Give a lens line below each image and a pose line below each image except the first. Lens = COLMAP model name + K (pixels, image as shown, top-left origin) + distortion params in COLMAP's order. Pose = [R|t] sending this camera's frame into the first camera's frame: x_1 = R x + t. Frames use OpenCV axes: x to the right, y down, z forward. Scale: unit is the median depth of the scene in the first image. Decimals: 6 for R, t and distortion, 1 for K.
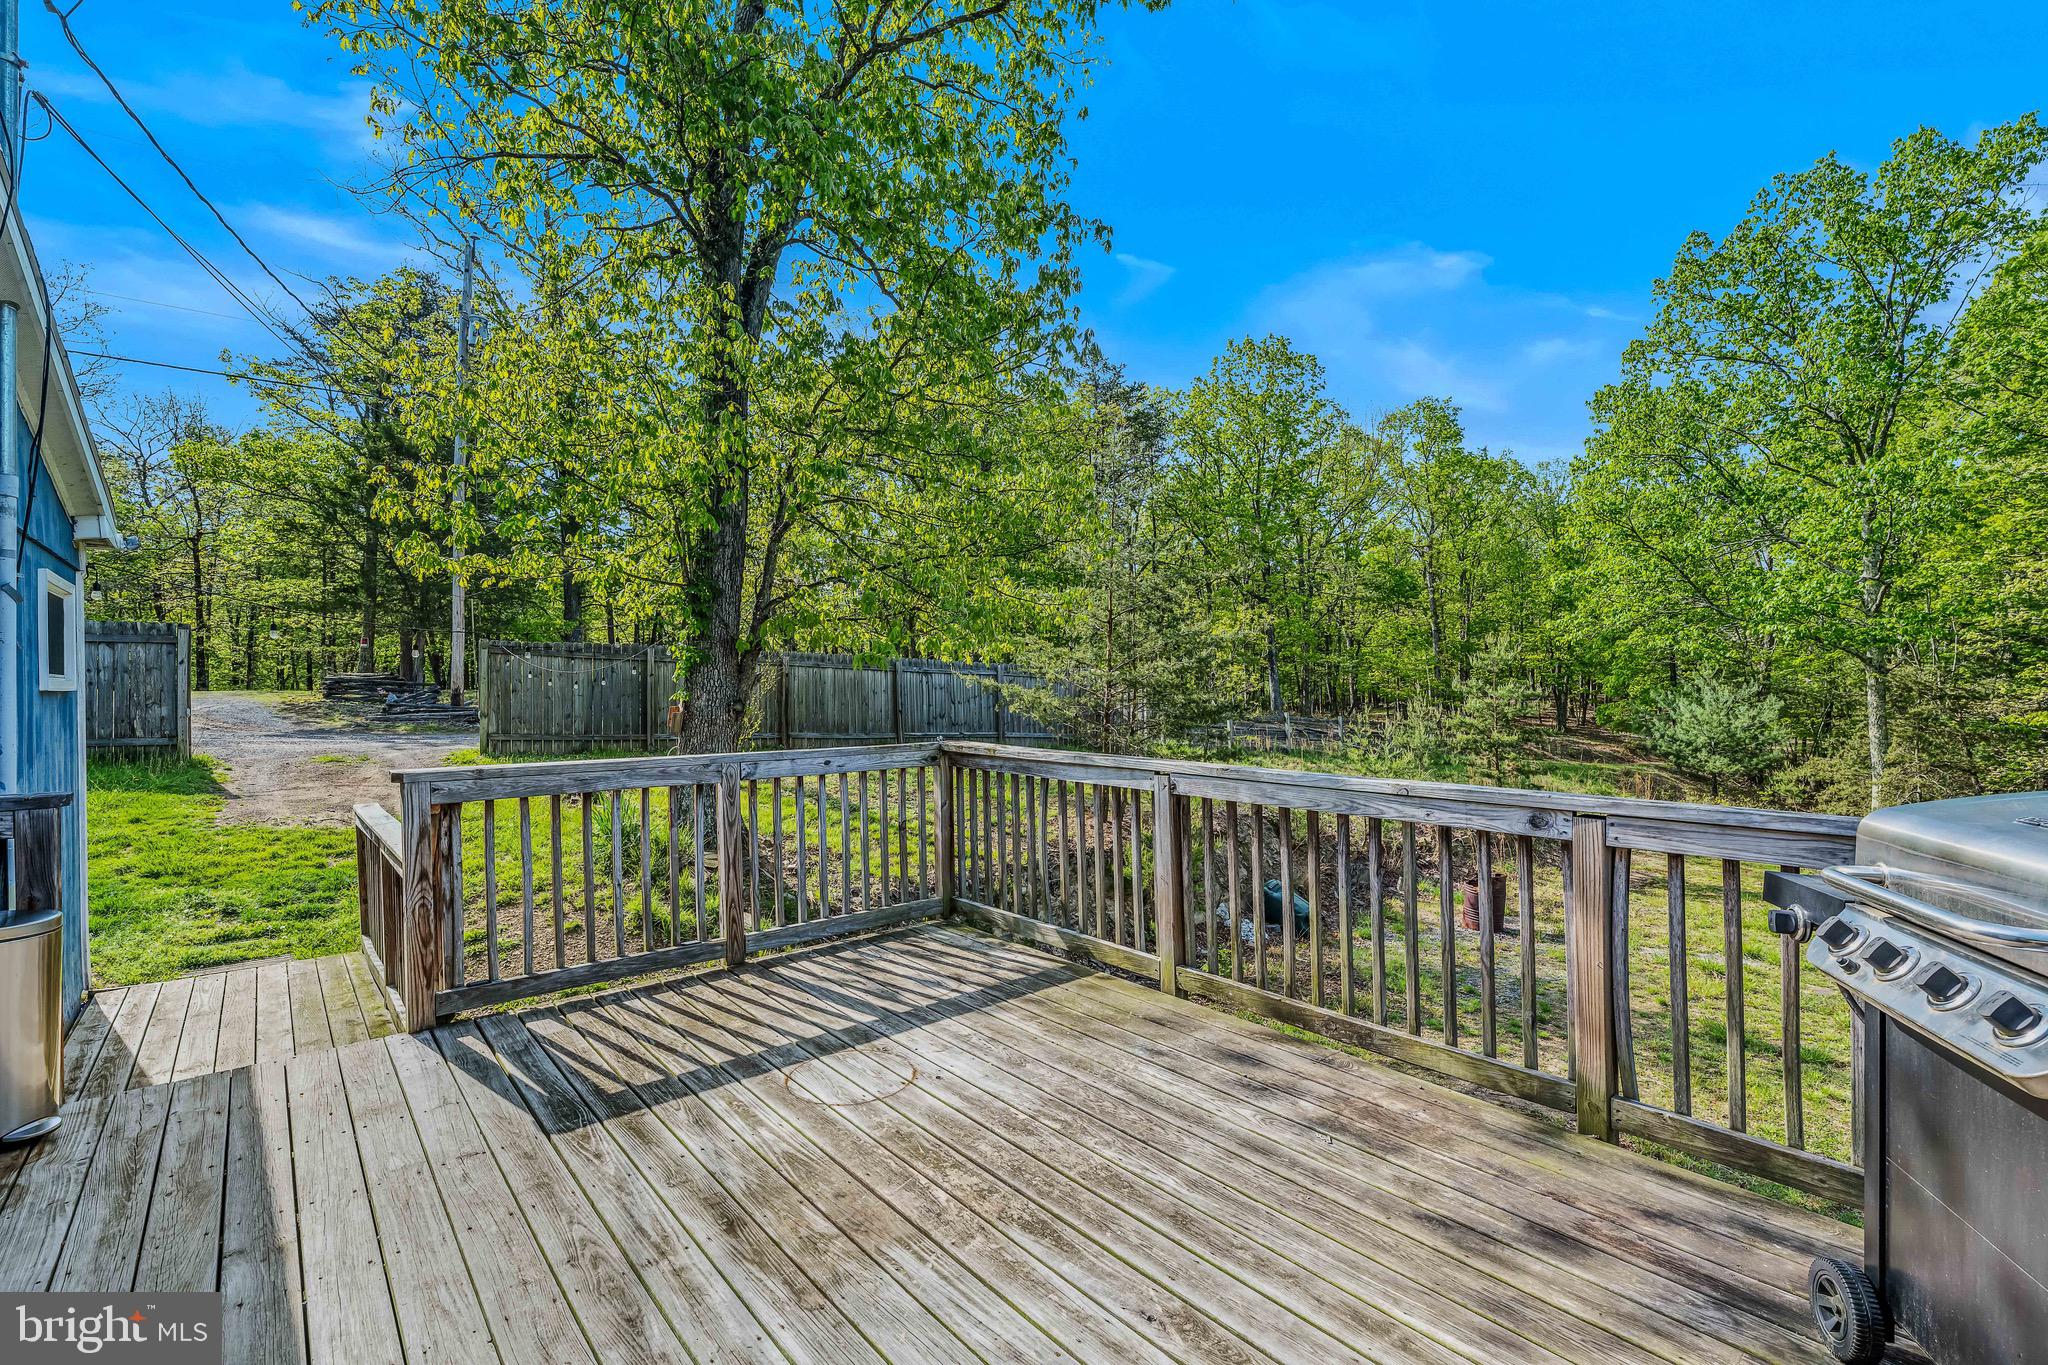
lens RADIAL K [[930.8, 0, 1024.0], [0, 930.8, 682.5], [0, 0, 1]] dist [-0.000421, -0.000139]
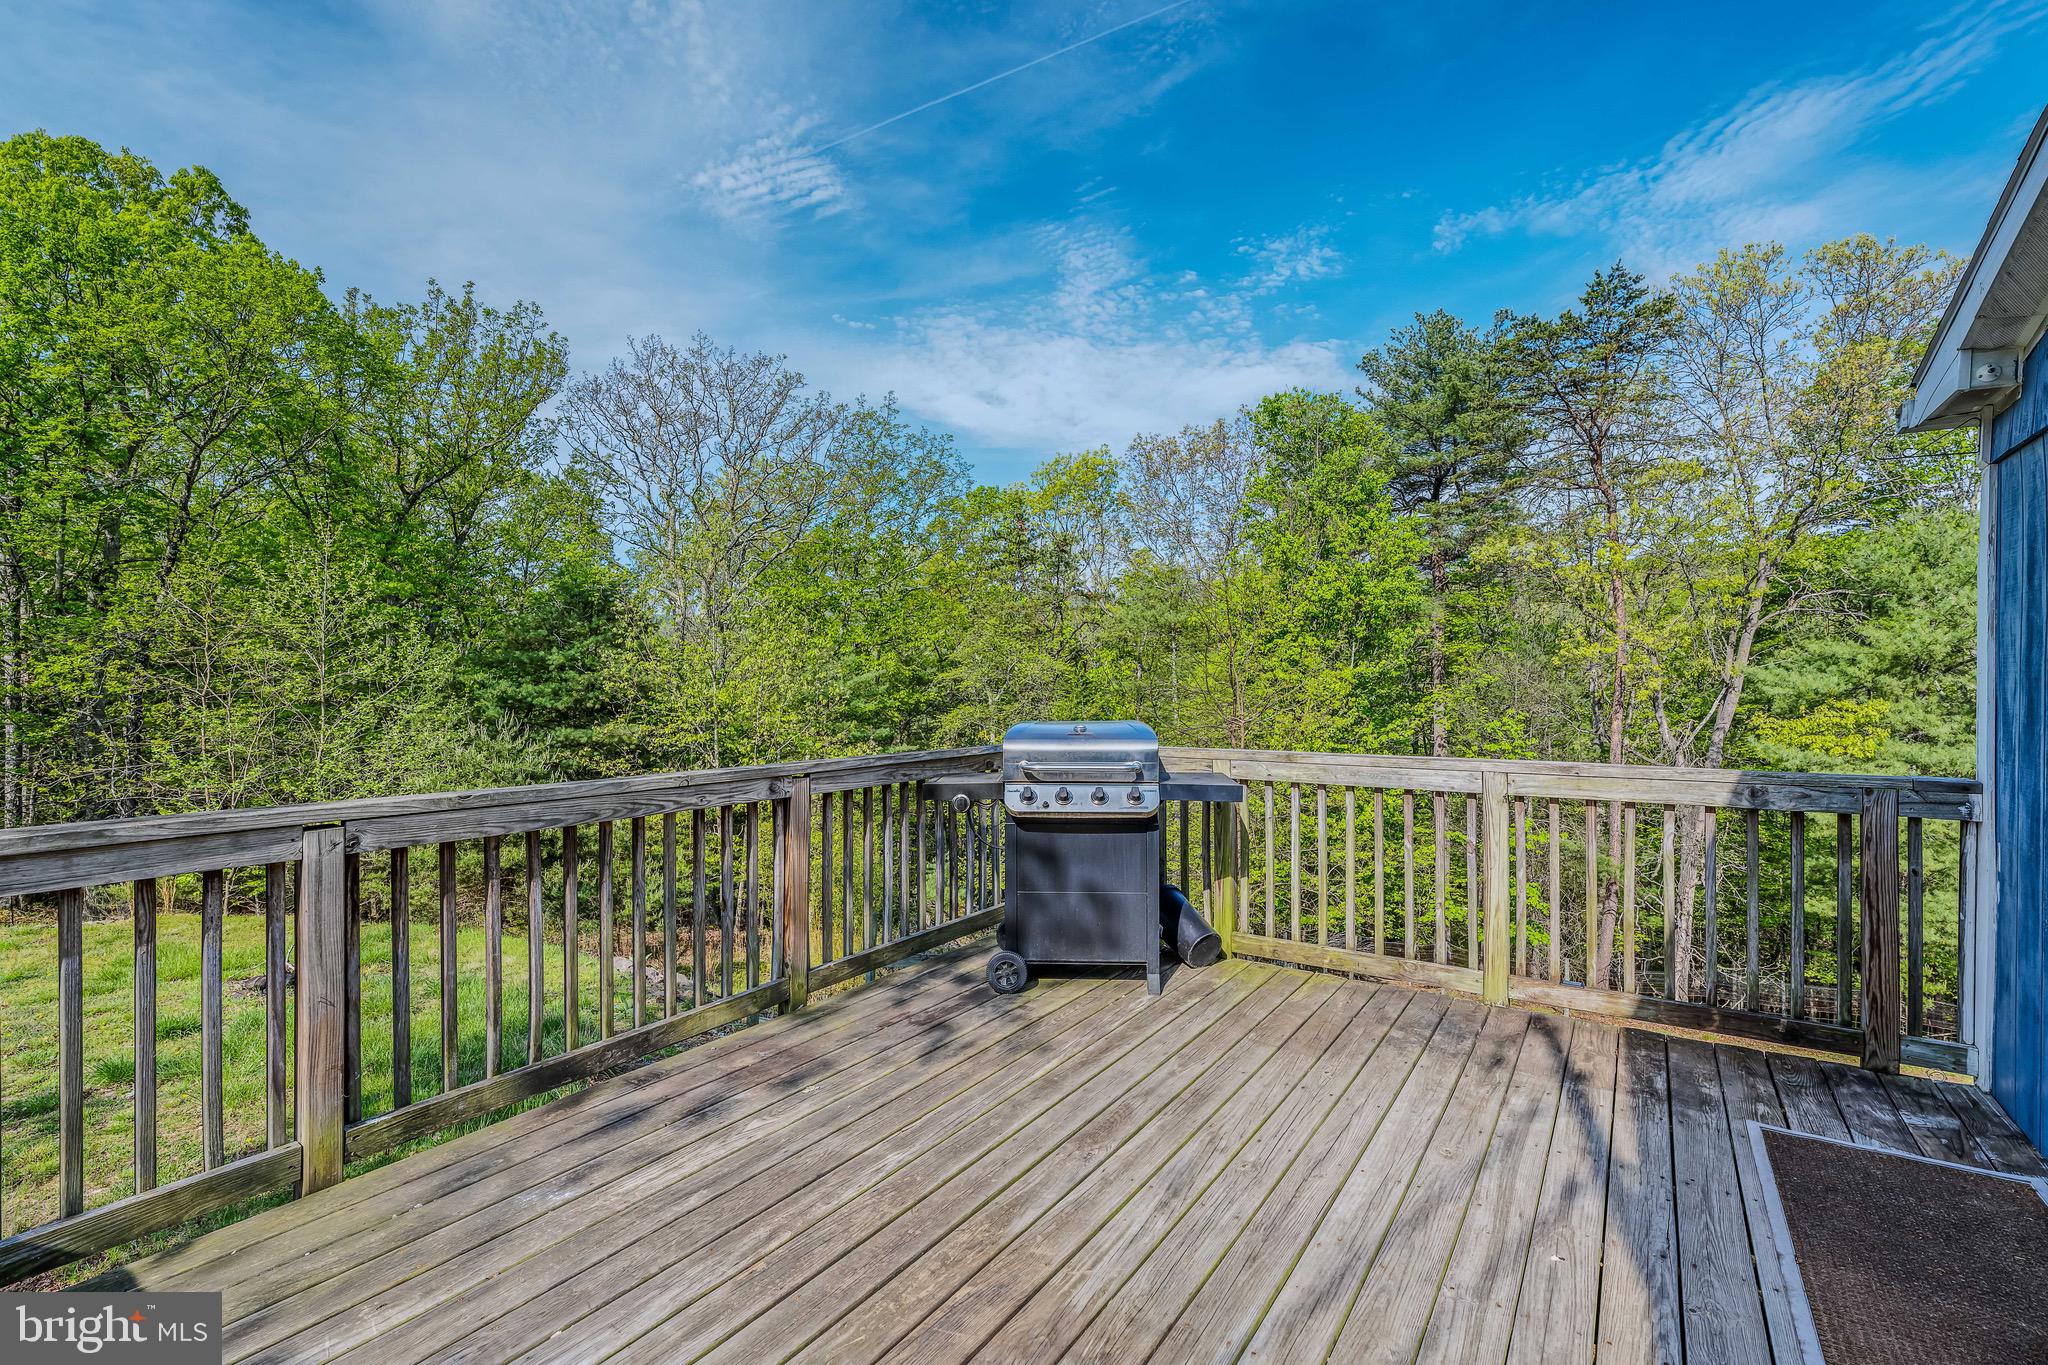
lens RADIAL K [[930.8, 0, 1024.0], [0, 930.8, 682.5], [0, 0, 1]] dist [-0.000421, -0.000139]
pose [[-0.289324, -0.001487, 0.957230, -0.785513], [-0.004728, 0.999989, 0.000124, 0.003209], [-0.957220, -0.004490, -0.289327, 1.039012]]
